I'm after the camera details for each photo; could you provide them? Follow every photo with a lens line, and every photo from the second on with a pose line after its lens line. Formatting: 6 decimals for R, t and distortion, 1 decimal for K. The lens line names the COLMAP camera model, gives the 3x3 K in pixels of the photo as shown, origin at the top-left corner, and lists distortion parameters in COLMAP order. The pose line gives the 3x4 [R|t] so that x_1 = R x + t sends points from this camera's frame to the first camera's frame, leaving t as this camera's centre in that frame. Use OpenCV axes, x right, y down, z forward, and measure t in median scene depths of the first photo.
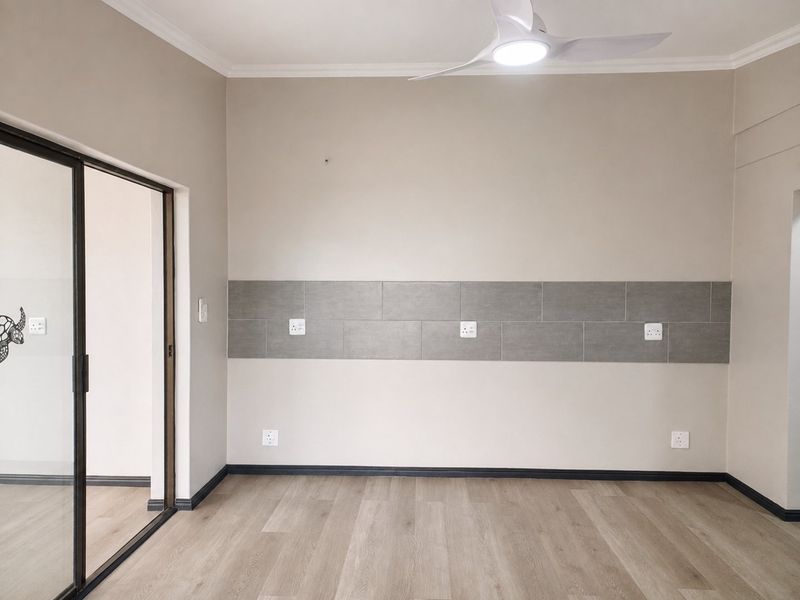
lens RADIAL K [[594.0, 0, 396.1], [0, 594.0, 302.5], [0, 0, 1]] dist [0.067841, -0.058397]
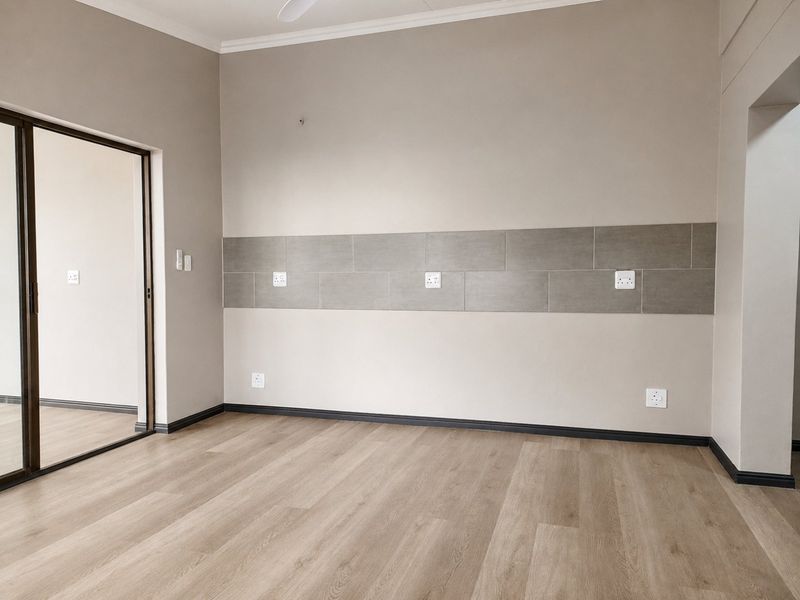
lens RADIAL K [[594.0, 0, 391.9], [0, 594.0, 299.3], [0, 0, 1]] dist [0.067841, -0.058397]
pose [[0.964144, 0.002872, -0.265363, 0.332816], [-0.001869, 0.999990, 0.004033, 0.076609], [0.265372, -0.003393, 0.964140, 0.012573]]
